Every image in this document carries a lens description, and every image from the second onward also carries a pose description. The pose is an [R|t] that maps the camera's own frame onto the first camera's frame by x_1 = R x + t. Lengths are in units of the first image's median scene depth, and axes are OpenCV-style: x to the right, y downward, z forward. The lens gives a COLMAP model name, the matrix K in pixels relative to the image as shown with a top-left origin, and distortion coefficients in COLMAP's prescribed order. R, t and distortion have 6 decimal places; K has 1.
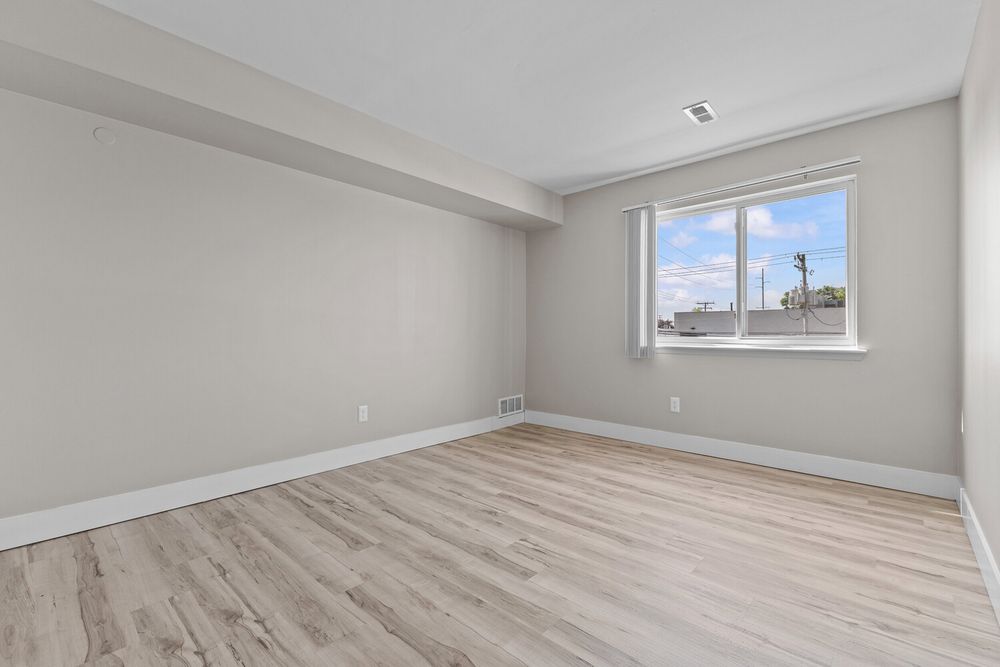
lens RADIAL K [[433.4, 0, 522.3], [0, 433.4, 329.0], [0, 0, 1]] dist [0.014990, -0.003663]
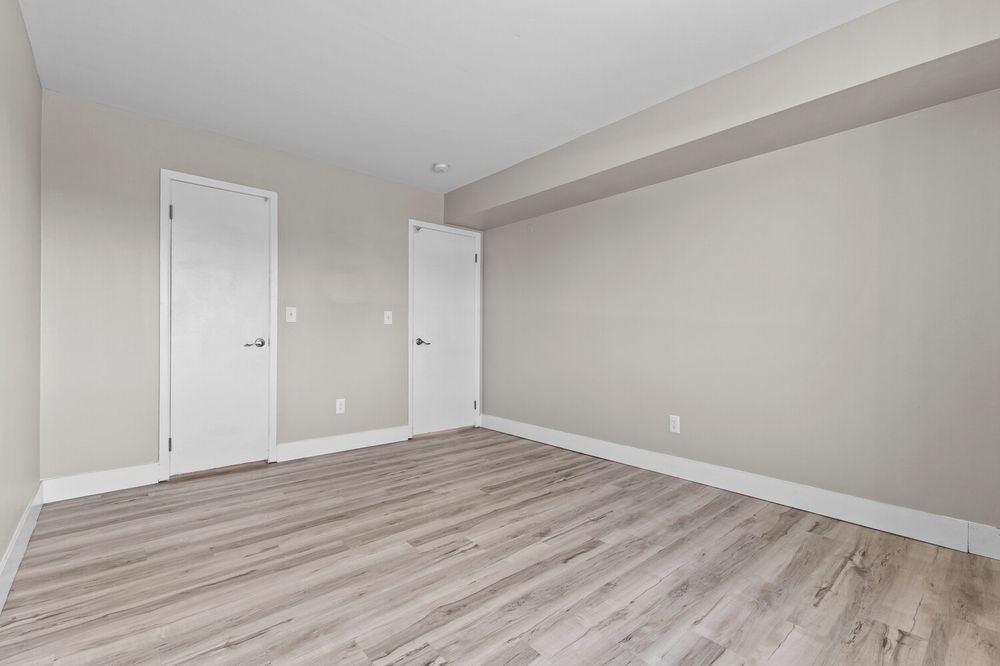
lens RADIAL K [[433.4, 0, 472.6], [0, 433.4, 333.6], [0, 0, 1]] dist [0.014990, -0.003663]
pose [[-0.174505, -0.007003, -0.984631, 0.810468], [0.006456, 0.999945, -0.008256, 0.010122], [0.984635, -0.007797, -0.174450, 0.969450]]
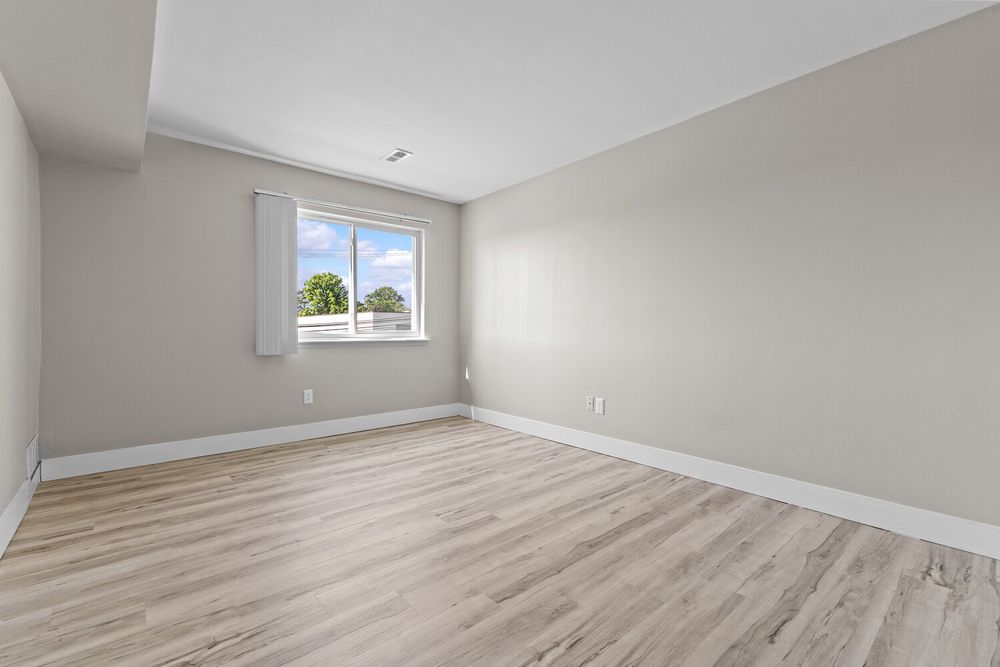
lens RADIAL K [[433.4, 0, 488.3], [0, 433.4, 335.1], [0, 0, 1]] dist [0.014990, -0.003663]
pose [[0.154897, -0.015643, 0.987807, -0.891418], [-0.012284, 0.999767, 0.017758, 0.000755], [-0.987854, -0.014885, 0.154669, 0.587531]]
